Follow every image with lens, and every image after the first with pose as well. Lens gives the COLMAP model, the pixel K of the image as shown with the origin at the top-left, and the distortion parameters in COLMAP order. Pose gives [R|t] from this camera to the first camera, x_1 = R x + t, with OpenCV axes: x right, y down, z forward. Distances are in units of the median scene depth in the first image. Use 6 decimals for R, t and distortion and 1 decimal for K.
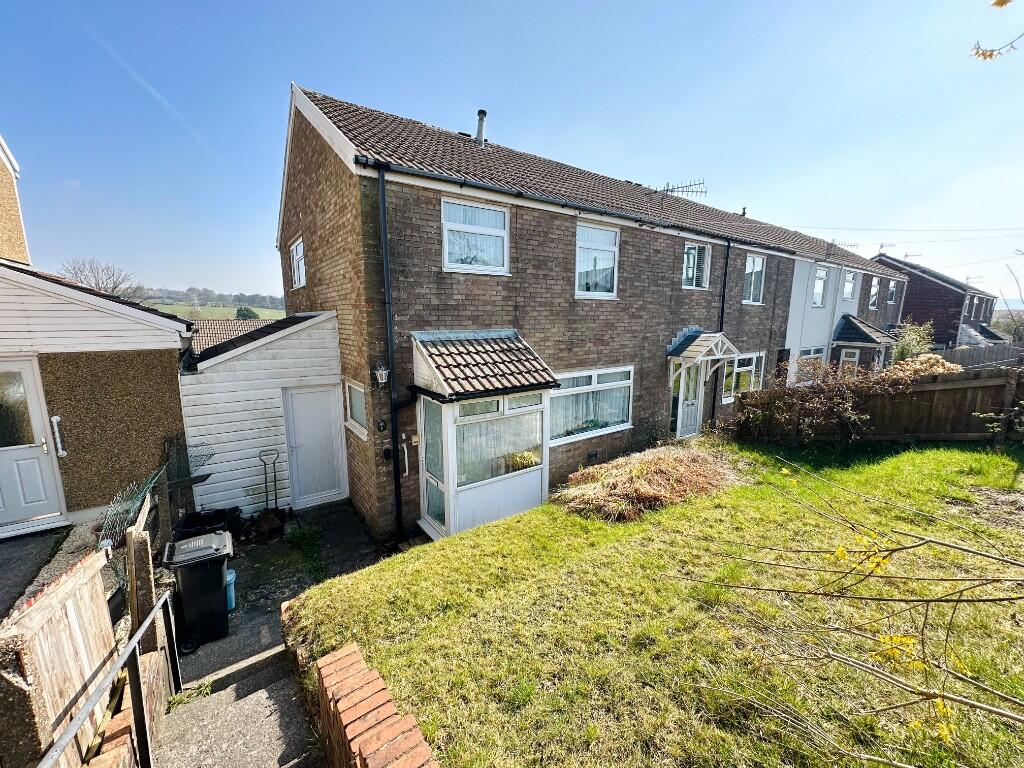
lens RADIAL K [[407.5, 0, 512.2], [0, 407.5, 384.4], [0, 0, 1]] dist [-0.002622, -0.000089]
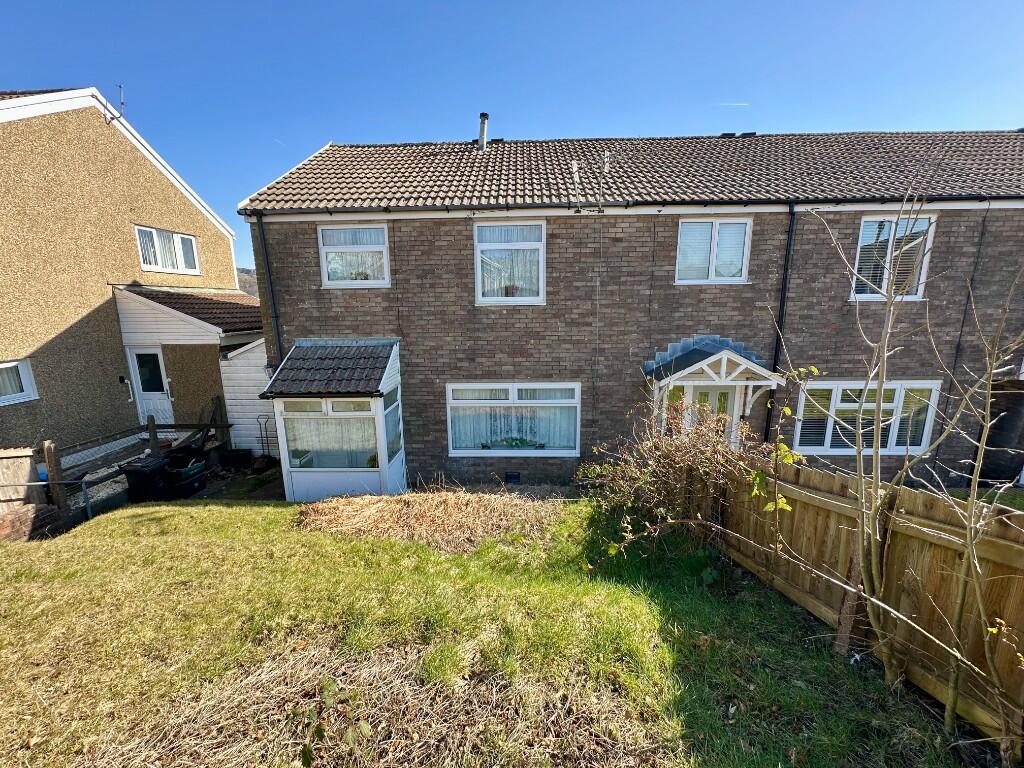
lens RADIAL K [[407.5, 0, 515.2], [0, 407.5, 386.3], [0, 0, 1]] dist [-0.002622, -0.000089]
pose [[0.796248, 0.109919, -0.594901, 0.808344], [-0.088298, 0.993941, 0.065465, -0.096313], [0.598492, 0.000403, 0.801129, 0.305330]]
